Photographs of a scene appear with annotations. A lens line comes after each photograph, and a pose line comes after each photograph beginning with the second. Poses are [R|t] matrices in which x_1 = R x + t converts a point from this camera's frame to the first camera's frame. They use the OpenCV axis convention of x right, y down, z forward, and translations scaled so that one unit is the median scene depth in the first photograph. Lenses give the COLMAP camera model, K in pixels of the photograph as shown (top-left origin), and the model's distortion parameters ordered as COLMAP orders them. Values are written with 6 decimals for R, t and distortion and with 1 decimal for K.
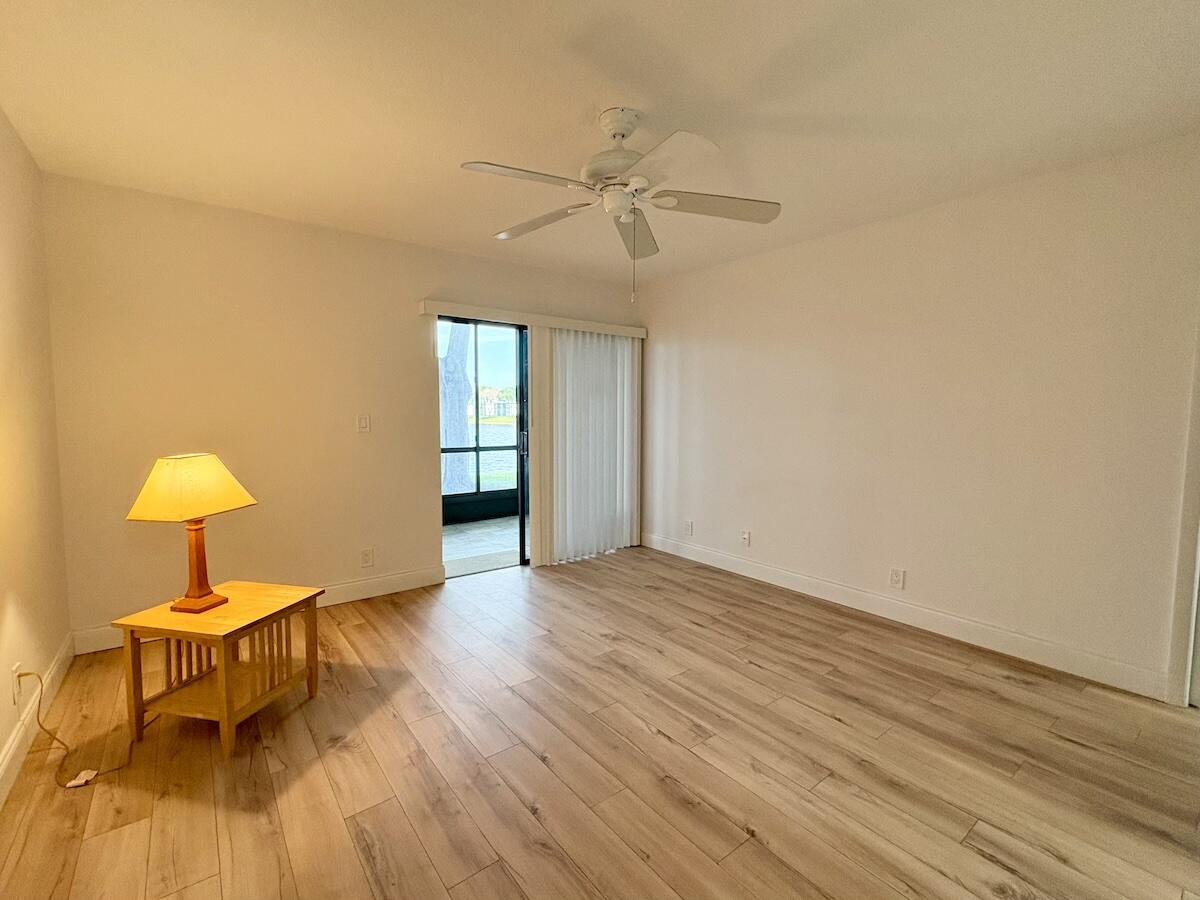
lens RADIAL K [[530.7, 0, 600.0], [0, 530.7, 450.0], [0, 0, 1]] dist [0.000819, 0.000236]
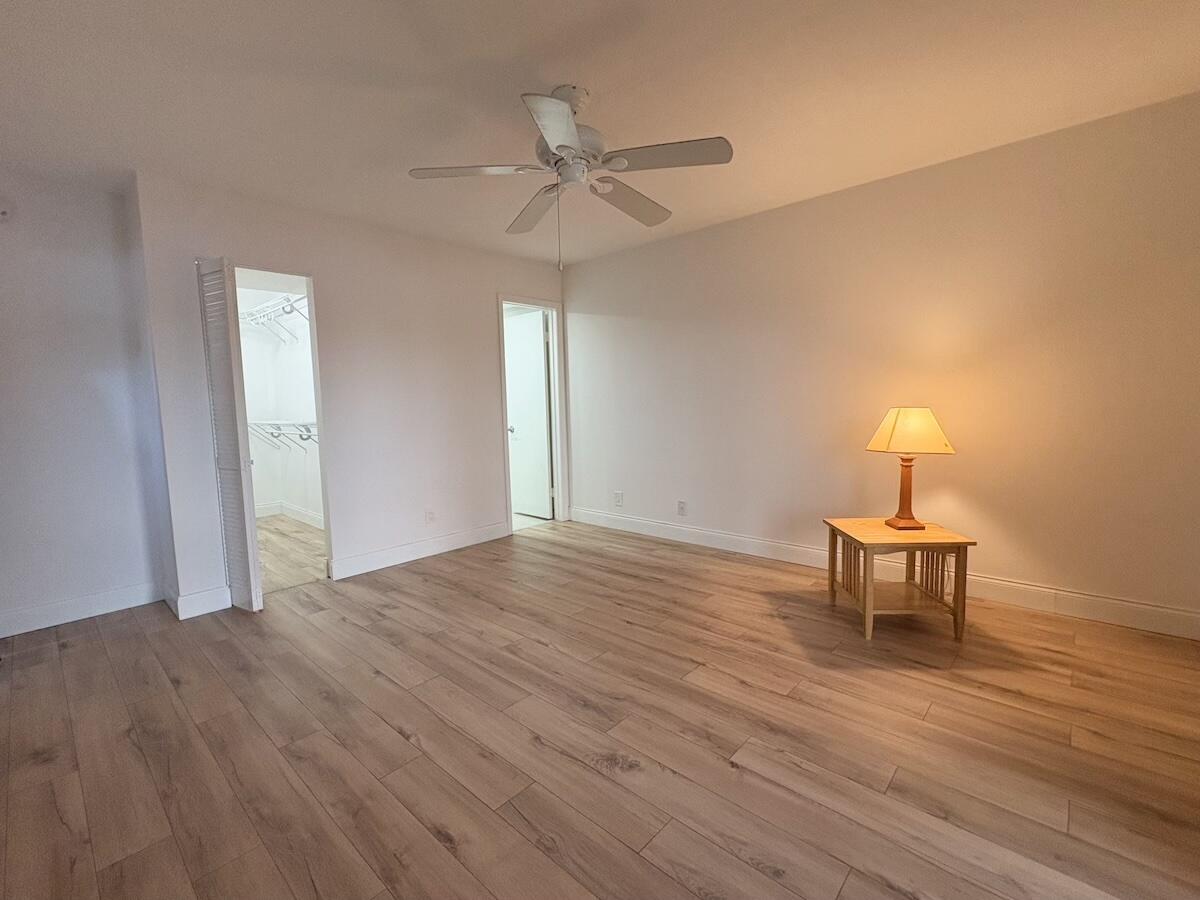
lens RADIAL K [[530.7, 0, 600.0], [0, 530.7, 450.0], [0, 0, 1]] dist [0.000819, 0.000236]
pose [[-0.985377, 0.039359, -0.165778, 0.151733], [0.012448, 0.986983, 0.160340, -0.088293], [0.169931, 0.155931, -0.973041, 1.843910]]
